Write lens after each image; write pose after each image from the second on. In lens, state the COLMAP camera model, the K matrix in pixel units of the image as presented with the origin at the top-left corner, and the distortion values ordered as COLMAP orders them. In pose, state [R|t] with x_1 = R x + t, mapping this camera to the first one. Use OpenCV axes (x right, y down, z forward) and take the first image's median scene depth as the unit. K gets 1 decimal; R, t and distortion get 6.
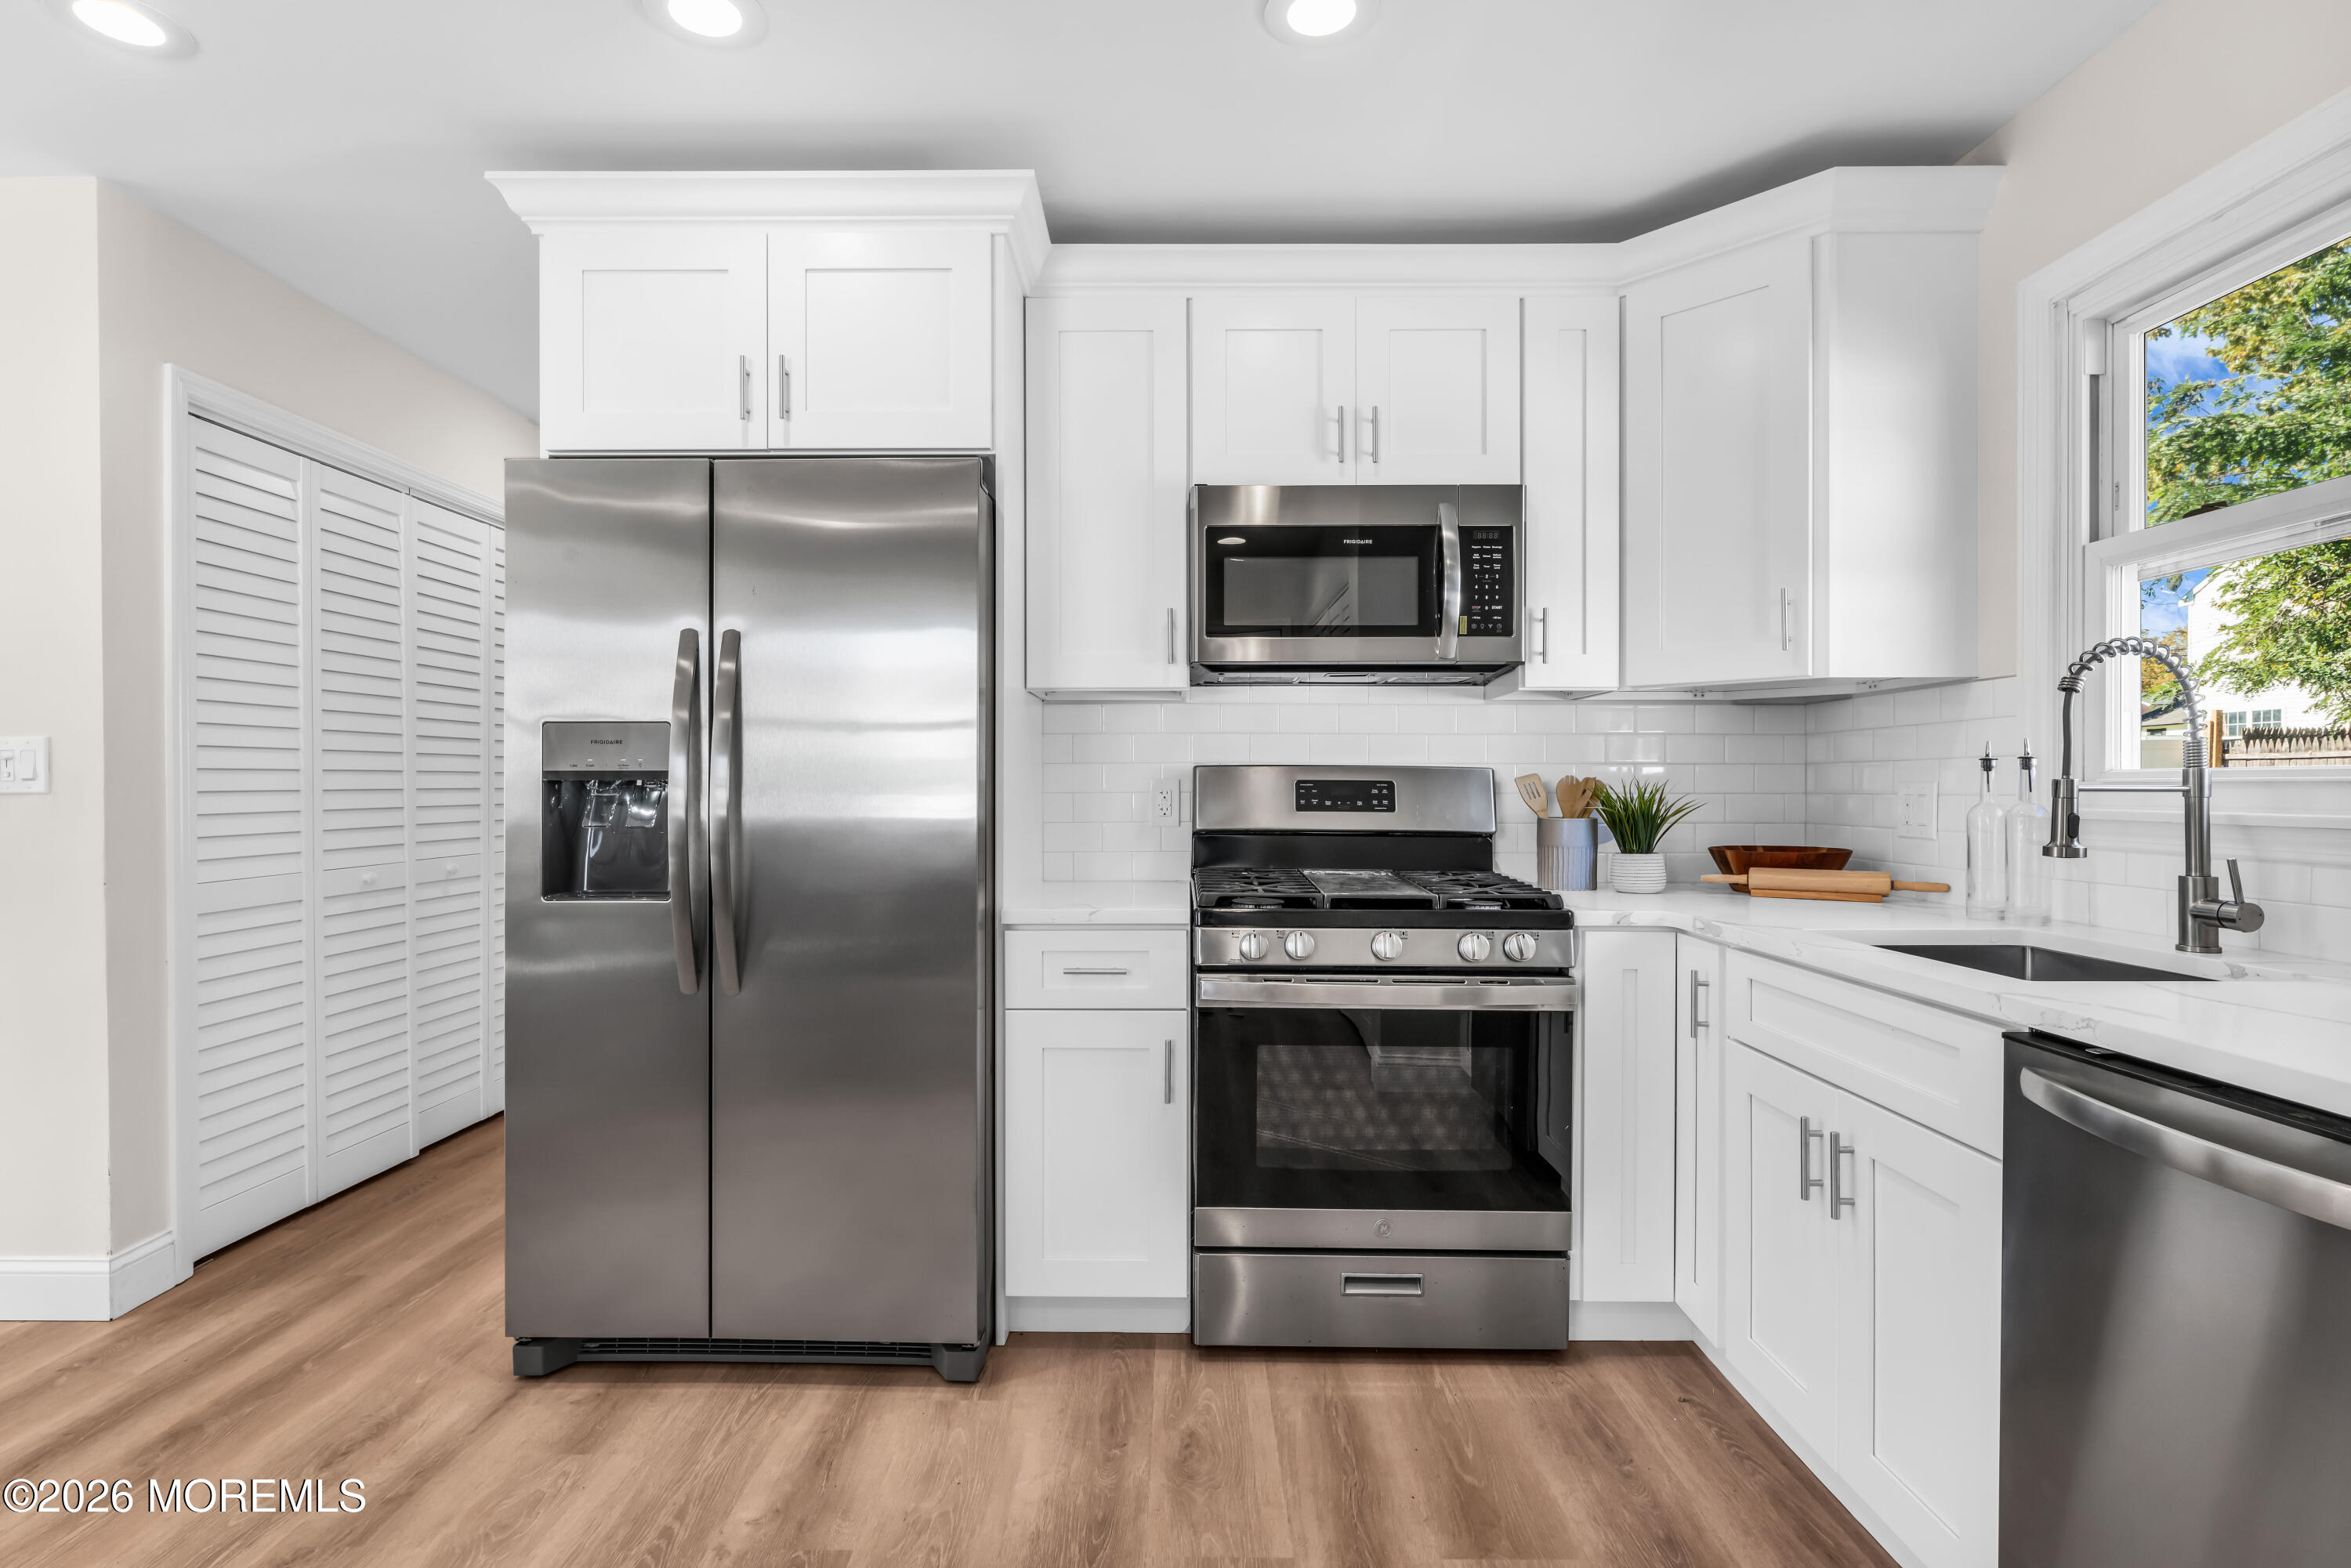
lens RADIAL K [[979.5, 0, 1168.5], [0, 979.5, 790.1], [0, 0, 1]] dist [-0.007567, -0.000381]
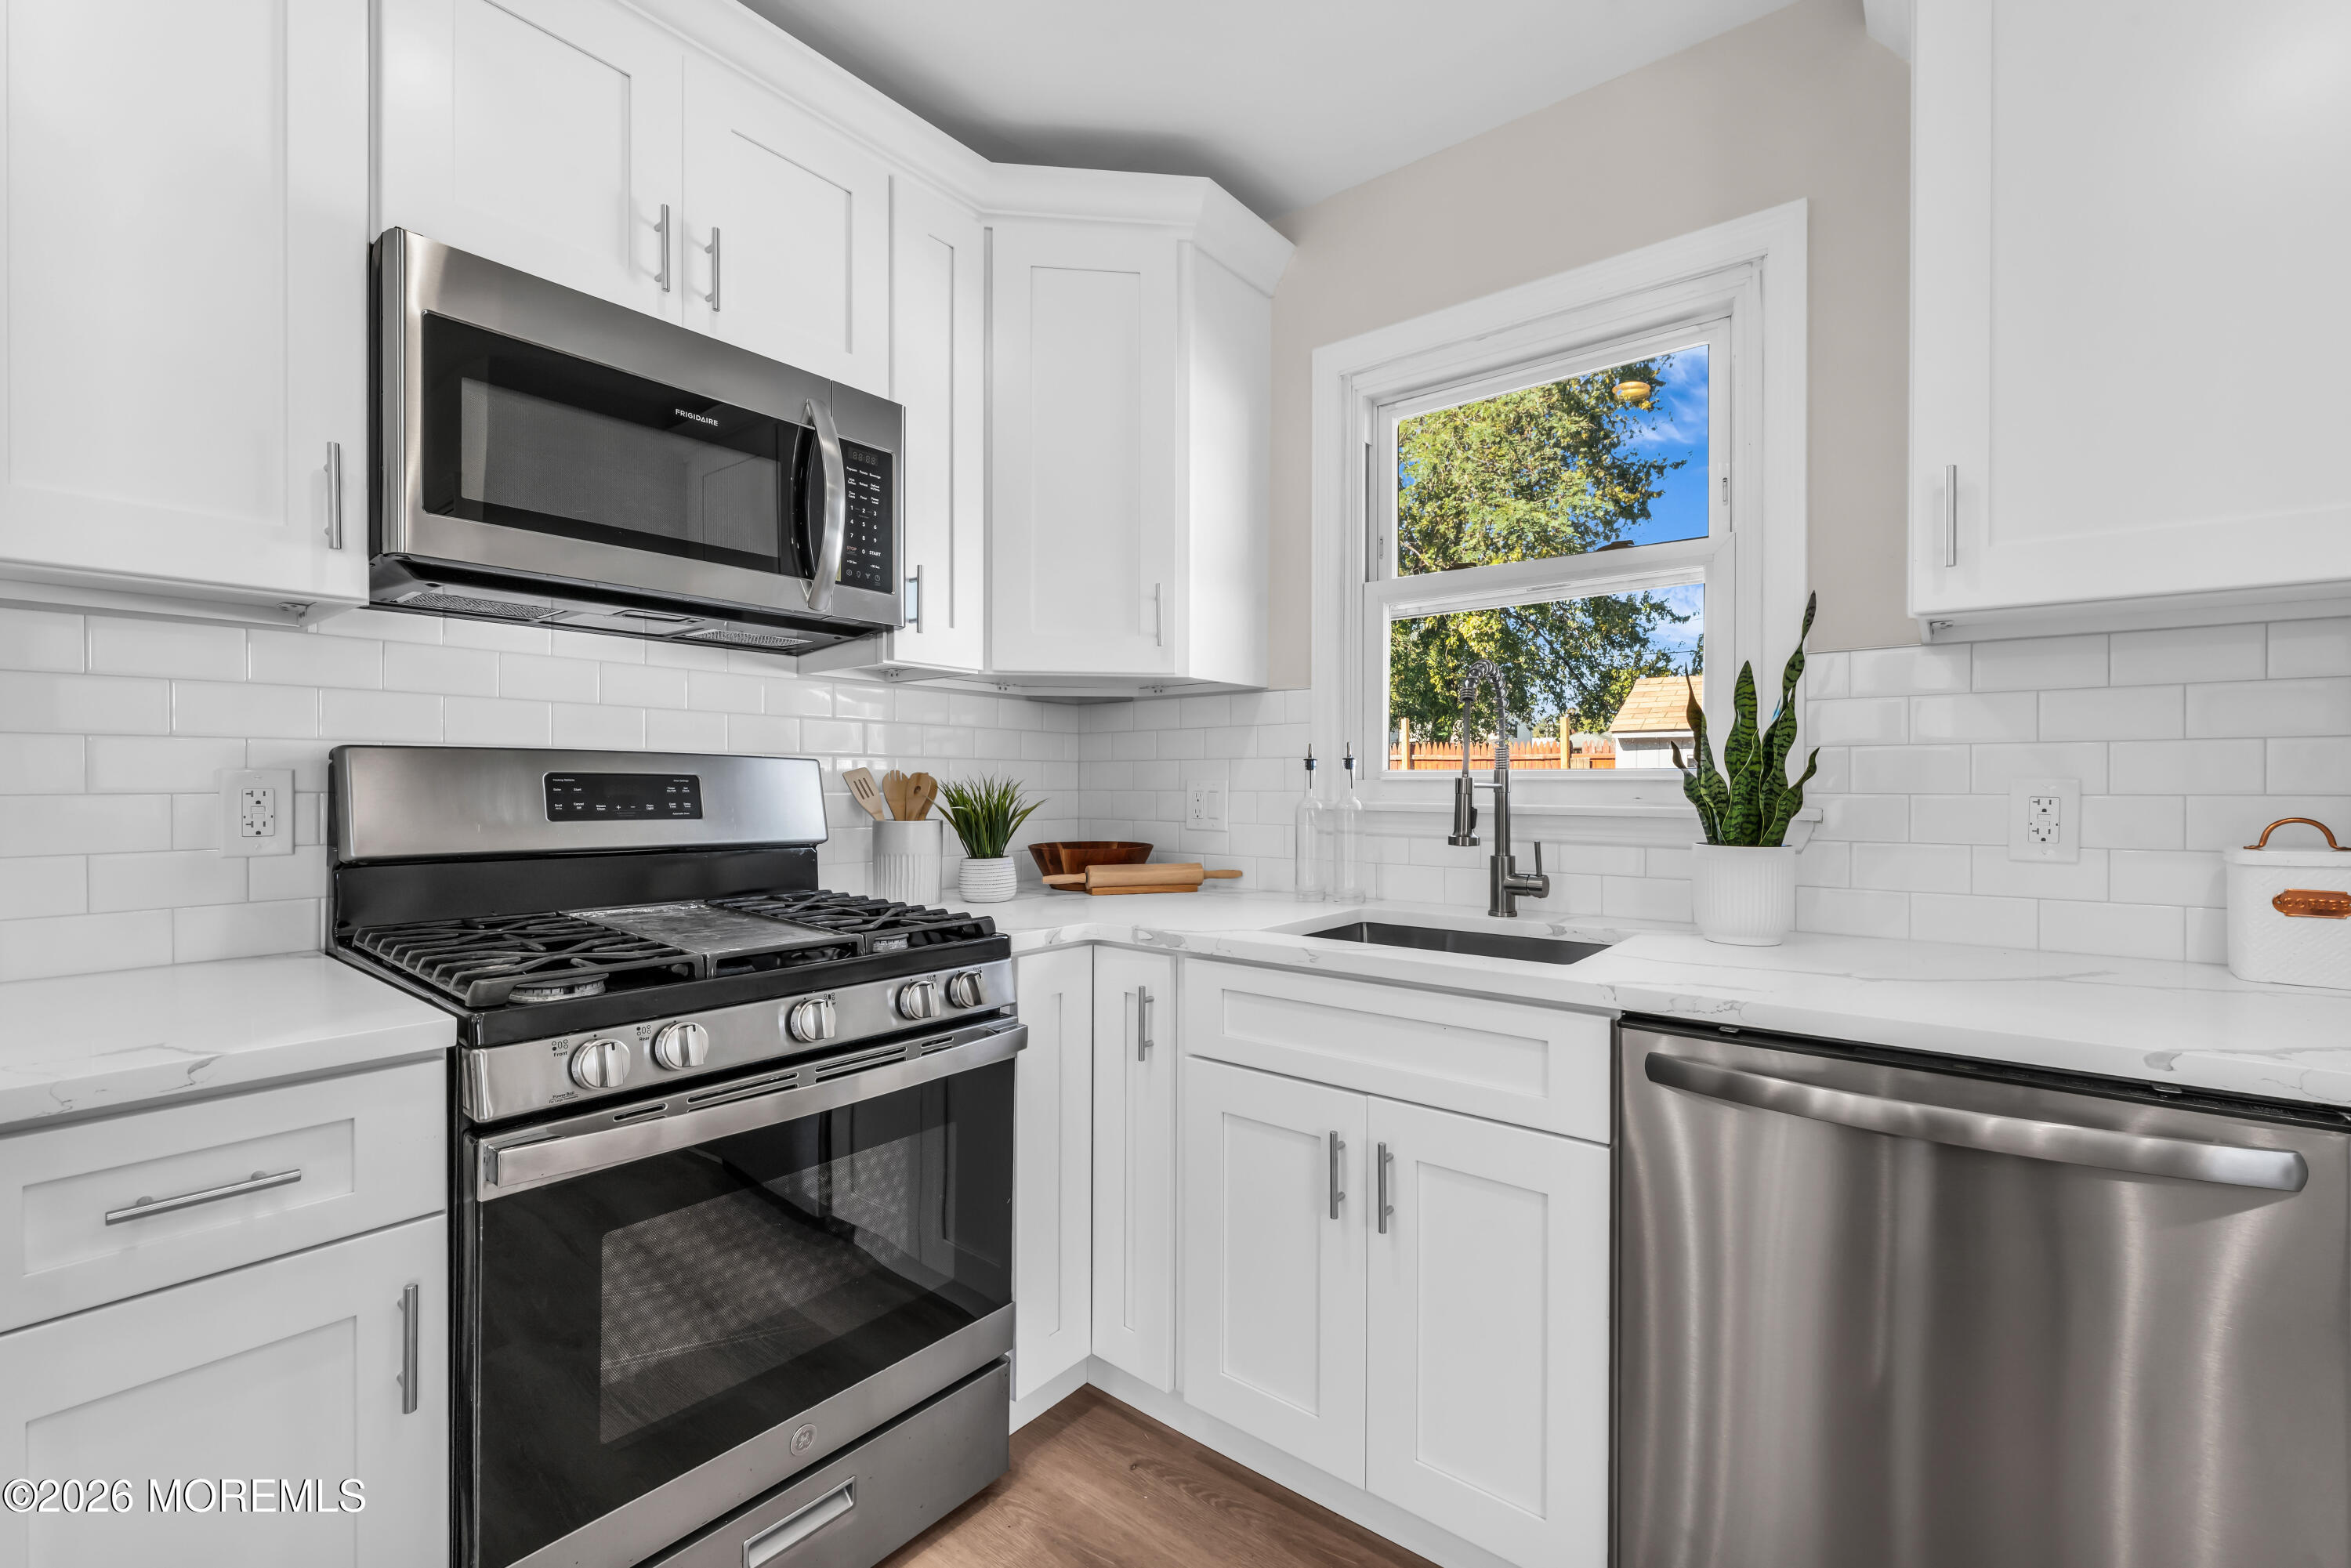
lens RADIAL K [[979.5, 0, 1170.1], [0, 979.5, 787.1], [0, 0, 1]] dist [-0.007567, -0.000381]
pose [[0.638611, -0.001992, 0.769527, -0.121612], [0.001263, 0.999998, 0.001540, -0.001501], [-0.769529, -0.000012, 0.638612, 0.342400]]
